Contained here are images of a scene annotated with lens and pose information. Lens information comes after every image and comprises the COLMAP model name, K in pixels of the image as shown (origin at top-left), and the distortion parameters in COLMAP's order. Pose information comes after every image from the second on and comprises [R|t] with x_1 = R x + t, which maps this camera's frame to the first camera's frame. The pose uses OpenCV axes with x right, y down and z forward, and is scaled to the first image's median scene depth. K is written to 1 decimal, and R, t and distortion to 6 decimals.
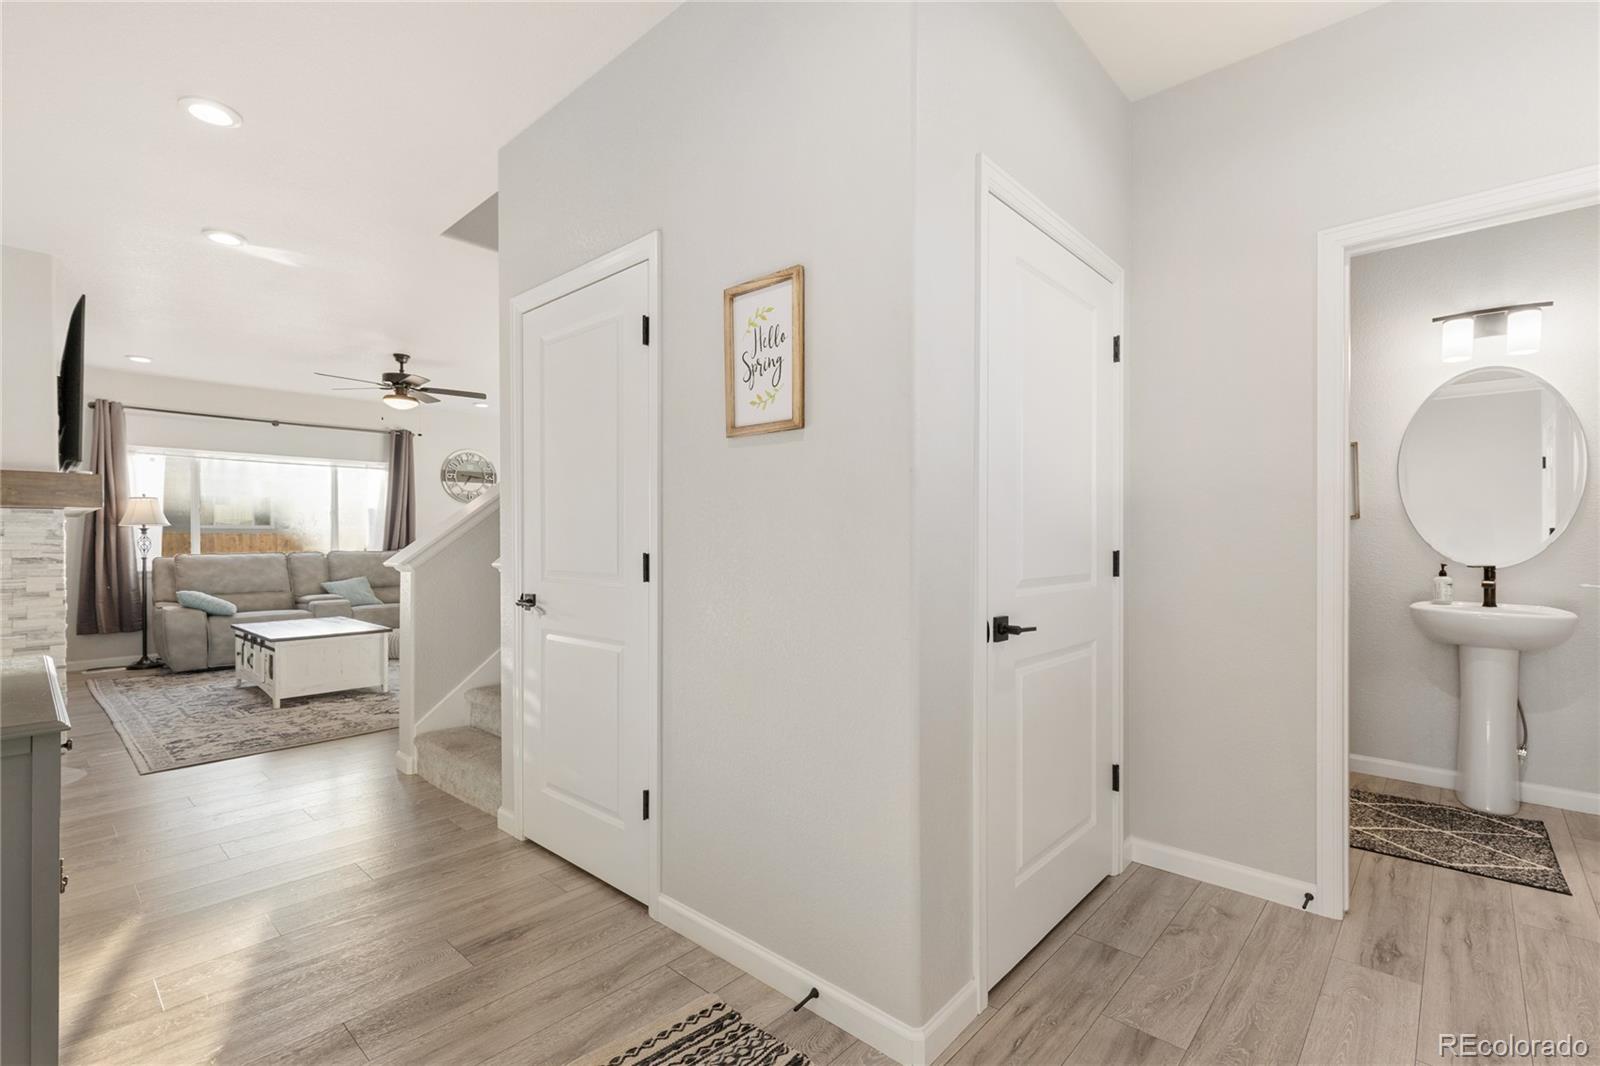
lens RADIAL K [[729.6, 0, 805.3], [0, 729.6, 538.1], [0, 0, 1]] dist [0.003247, -0.003887]
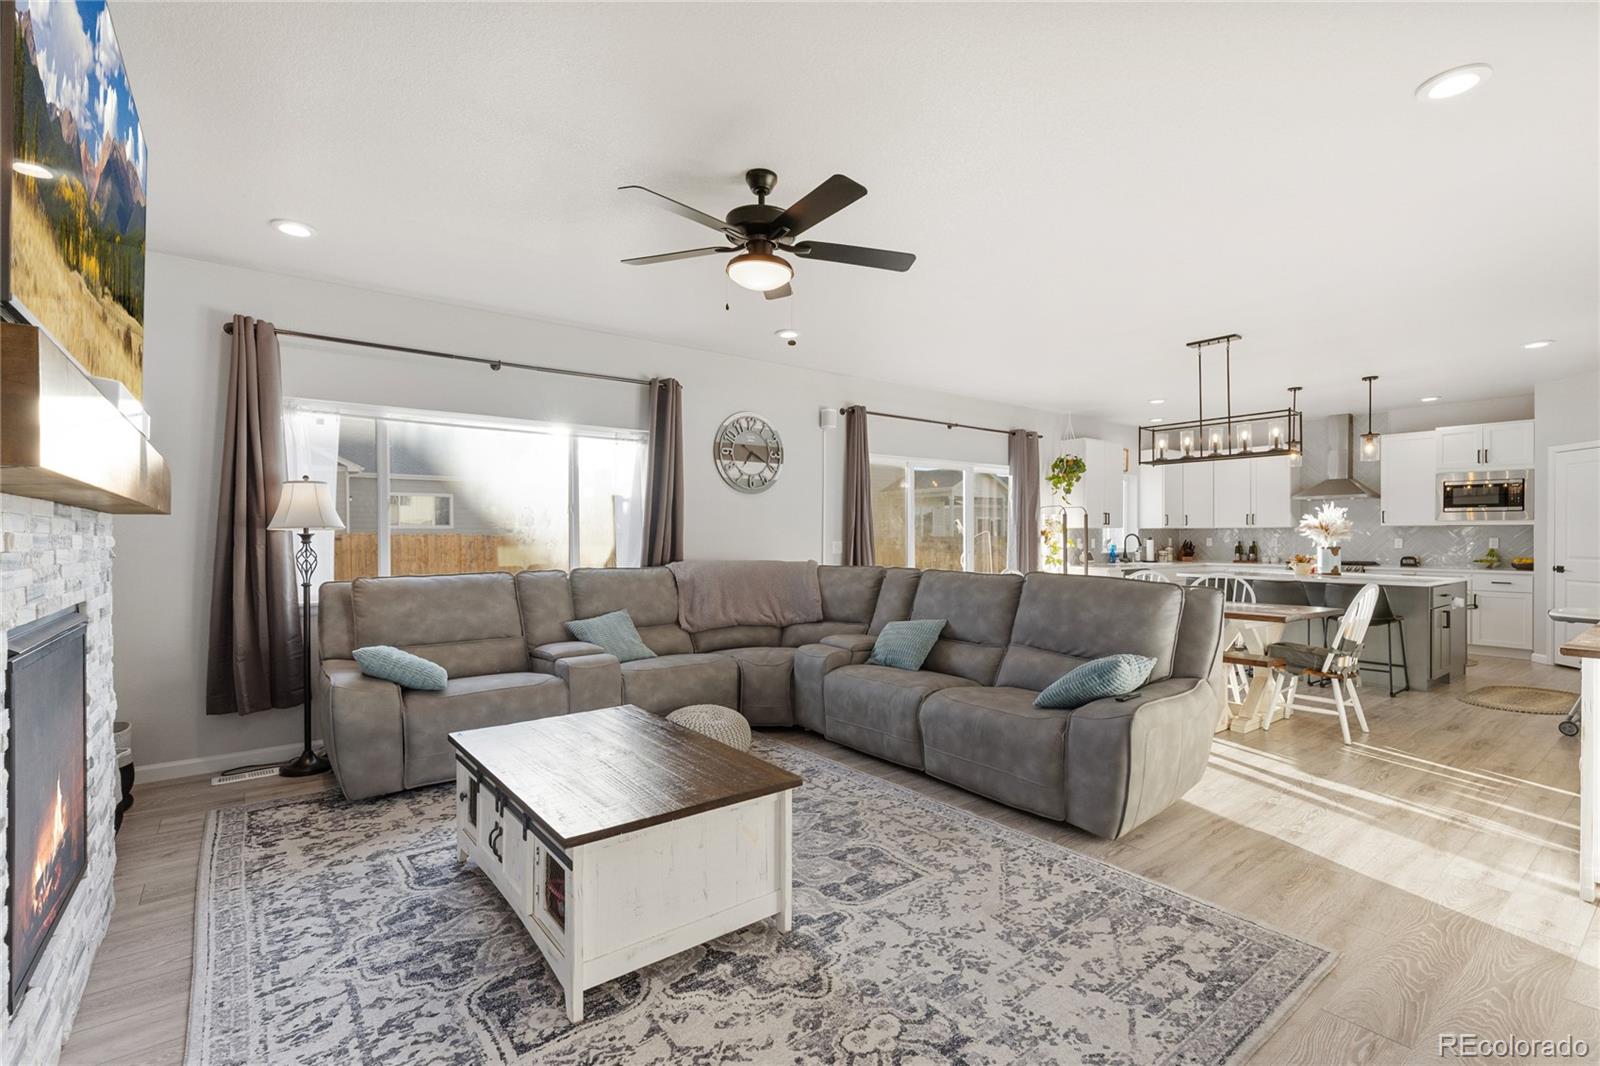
lens RADIAL K [[729.6, 0, 798.2], [0, 729.6, 539.4], [0, 0, 1]] dist [0.003247, -0.003887]
pose [[0.984176, 0.001759, -0.177187, -0.395534], [-0.001149, 0.999993, 0.003542, -0.011032], [0.177192, -0.003282, 0.984171, 0.472079]]
